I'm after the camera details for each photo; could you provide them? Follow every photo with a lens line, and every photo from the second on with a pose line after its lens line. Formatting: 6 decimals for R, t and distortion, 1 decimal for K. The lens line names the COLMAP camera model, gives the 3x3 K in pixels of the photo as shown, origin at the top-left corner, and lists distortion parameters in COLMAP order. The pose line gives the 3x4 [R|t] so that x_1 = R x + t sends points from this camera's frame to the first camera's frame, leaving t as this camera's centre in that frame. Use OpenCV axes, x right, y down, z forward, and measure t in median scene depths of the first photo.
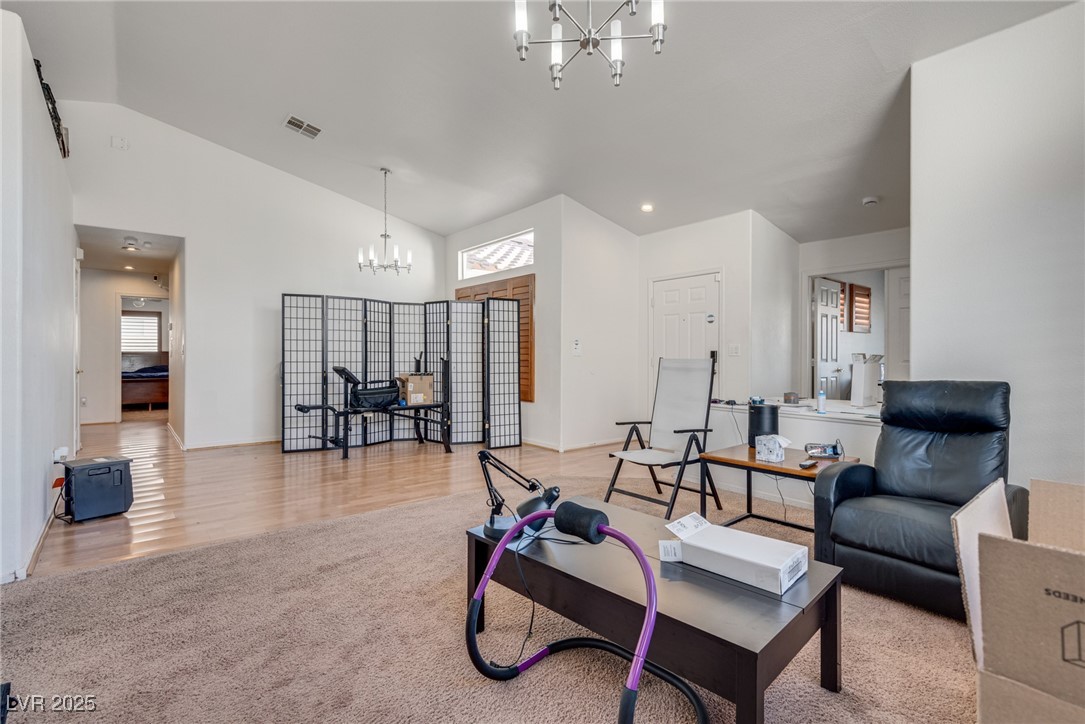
lens RADIAL K [[499.7, 0, 540.6], [0, 499.7, 355.1], [0, 0, 1]] dist [0.069370, -0.037867]
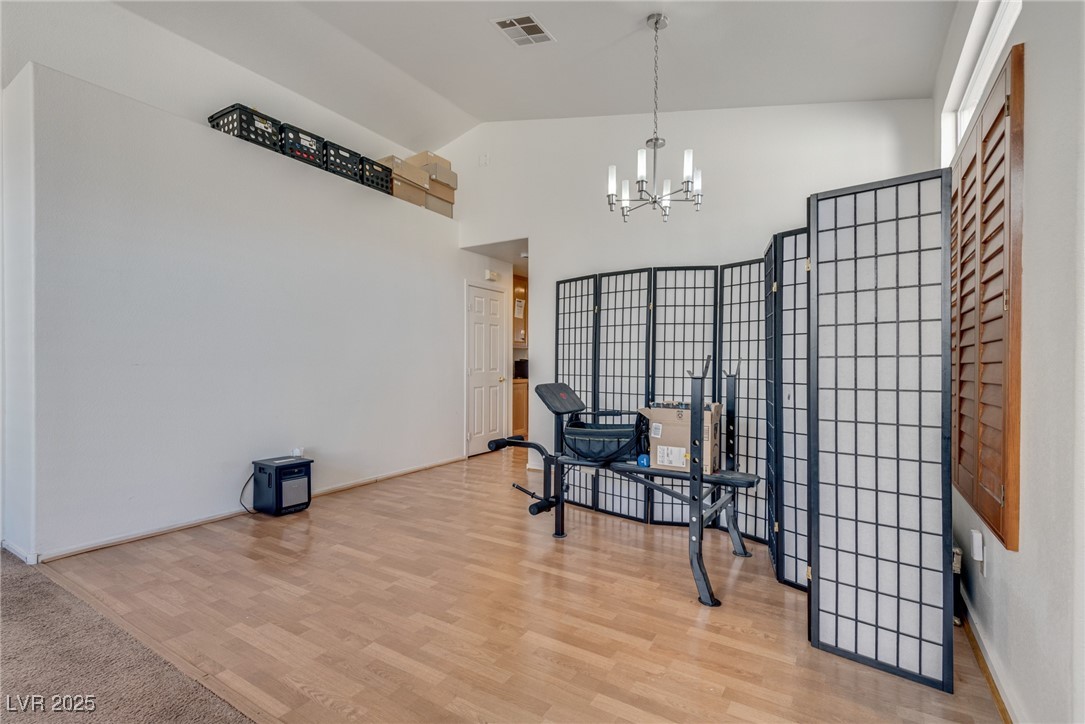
lens RADIAL K [[499.7, 0, 540.6], [0, 499.7, 355.1], [0, 0, 1]] dist [0.069370, -0.037867]
pose [[0.304431, -0.007722, -0.952503, 0.173705], [-0.003894, 0.999949, -0.009351, -0.005233], [0.952526, 0.006556, 0.304386, 0.755679]]
